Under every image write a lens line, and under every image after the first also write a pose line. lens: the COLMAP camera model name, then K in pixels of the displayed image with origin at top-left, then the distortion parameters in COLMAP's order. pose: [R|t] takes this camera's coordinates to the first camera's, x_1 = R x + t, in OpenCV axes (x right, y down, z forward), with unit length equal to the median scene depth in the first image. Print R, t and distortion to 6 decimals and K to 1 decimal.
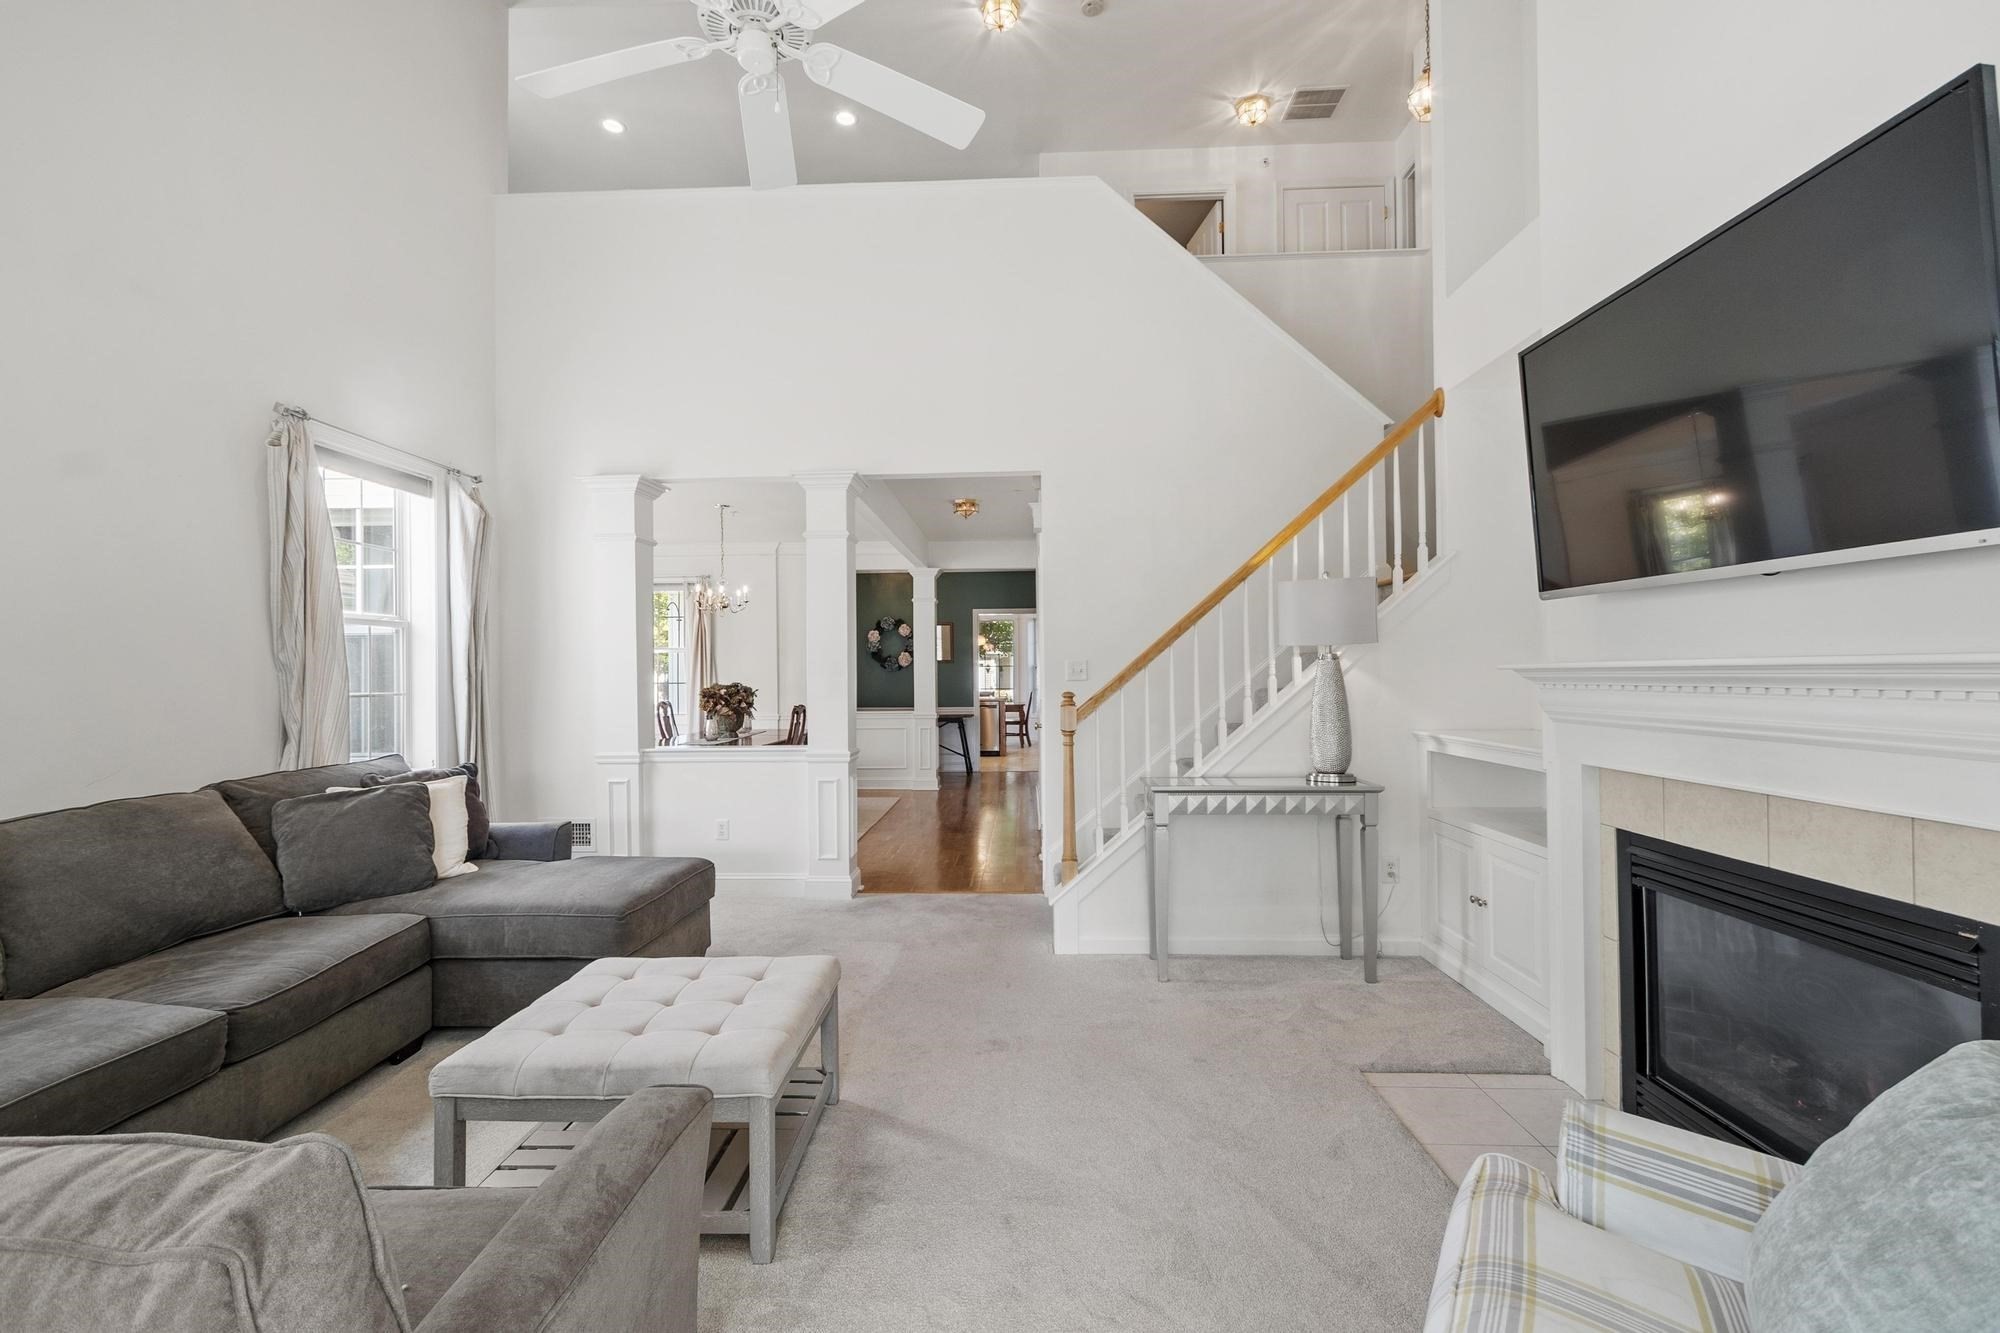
lens RADIAL K [[882.0, 0, 1000.0], [0, 882.0, 666.5], [0, 0, 1]] dist [-0.002471, -0.000565]
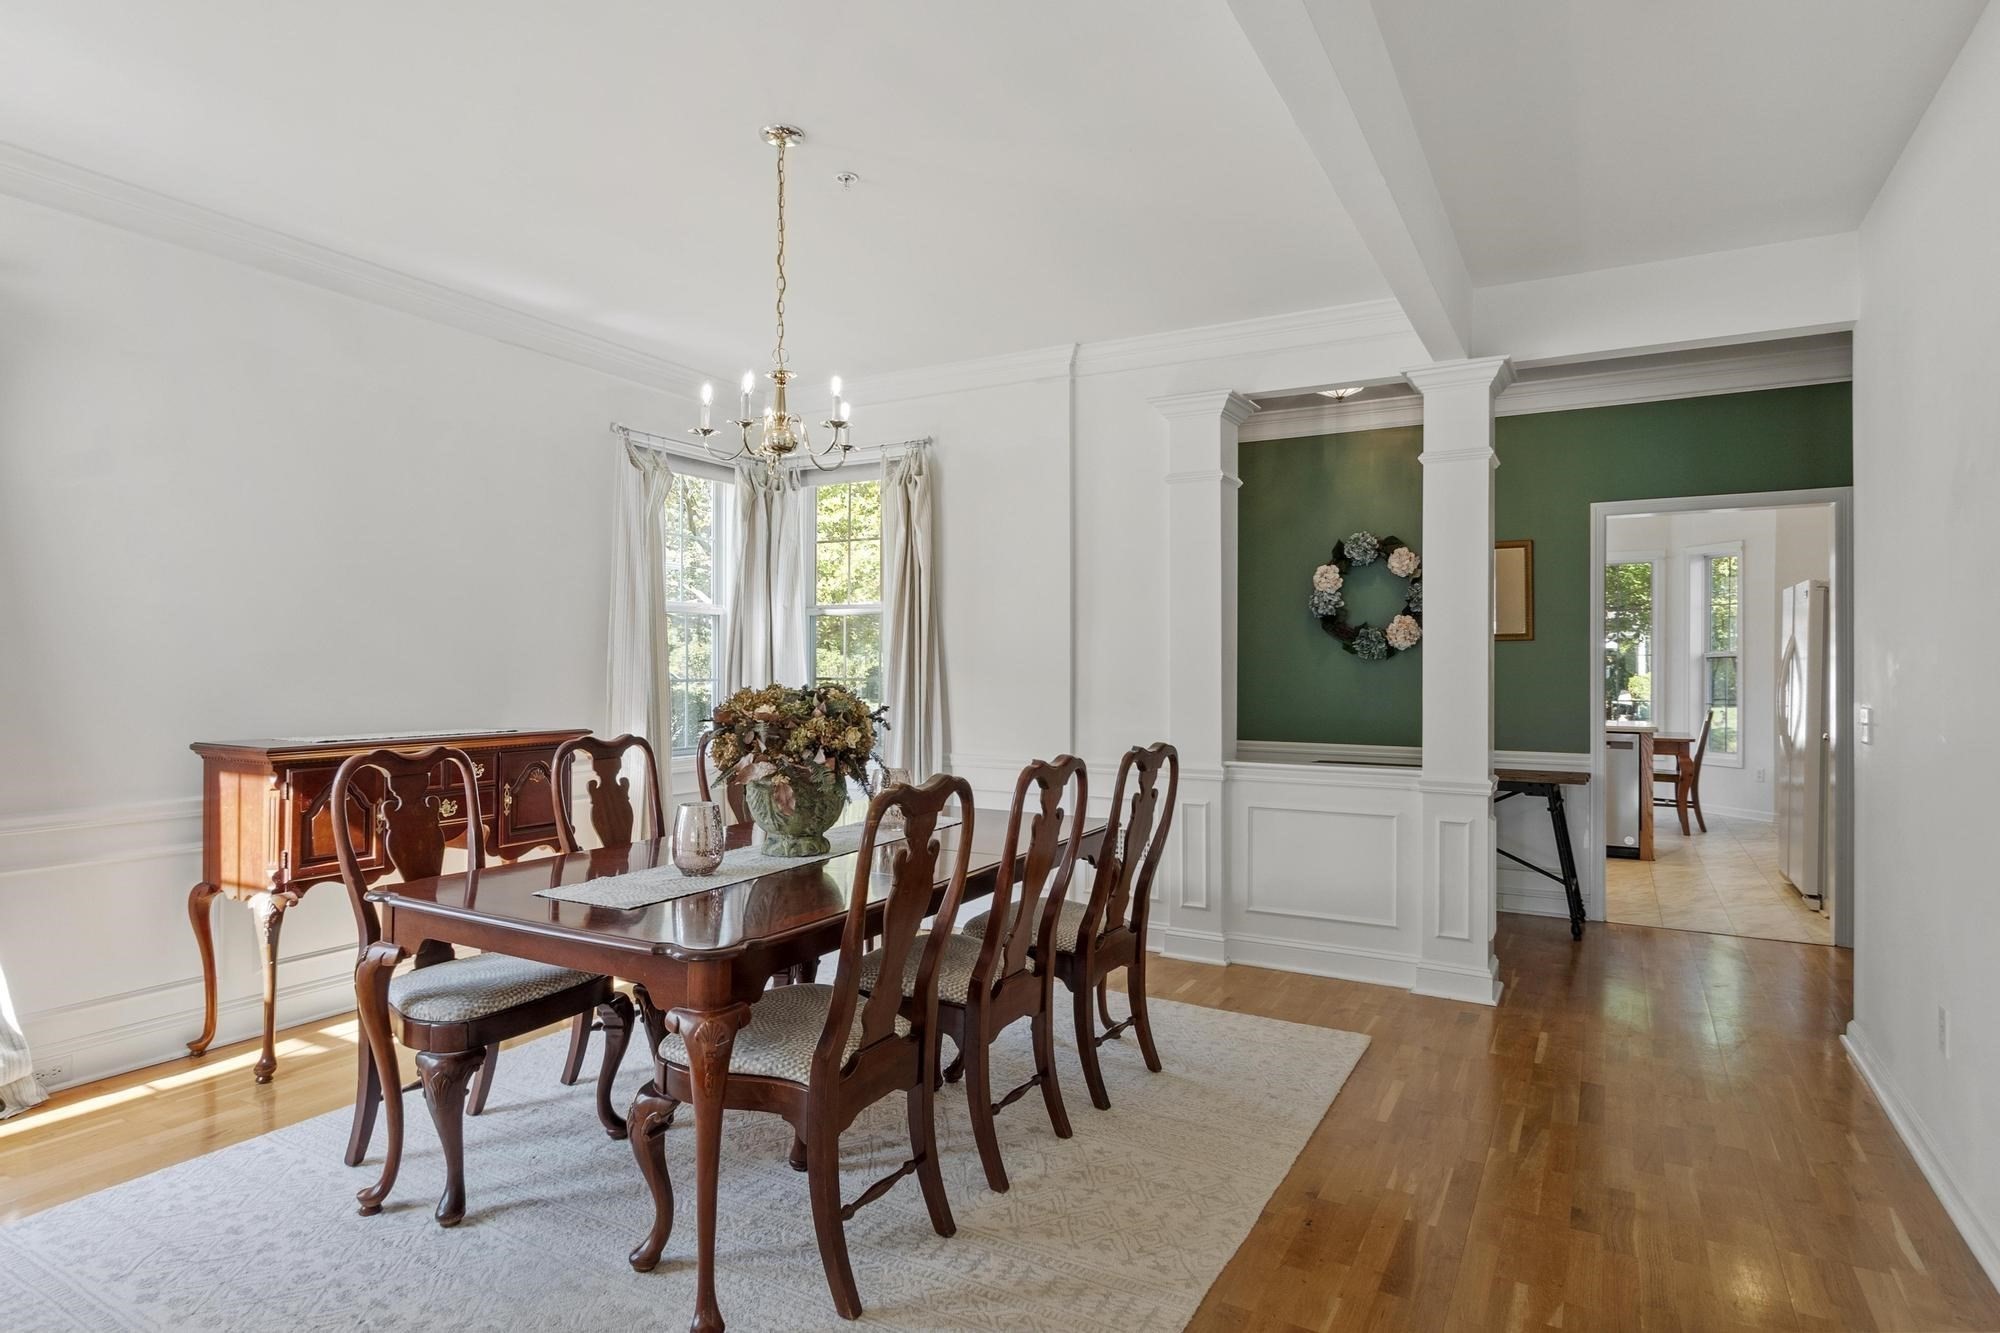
lens RADIAL K [[1068.8, 0, 1000.0], [0, 1068.8, 666.5], [0, 0, 1]] dist [0.003989, 0.000413]
pose [[0.883129, 0.005620, -0.469097, -0.039282], [-0.004312, 0.999983, 0.003863, 0.006904], [0.469111, -0.001388, 0.883138, 0.466635]]
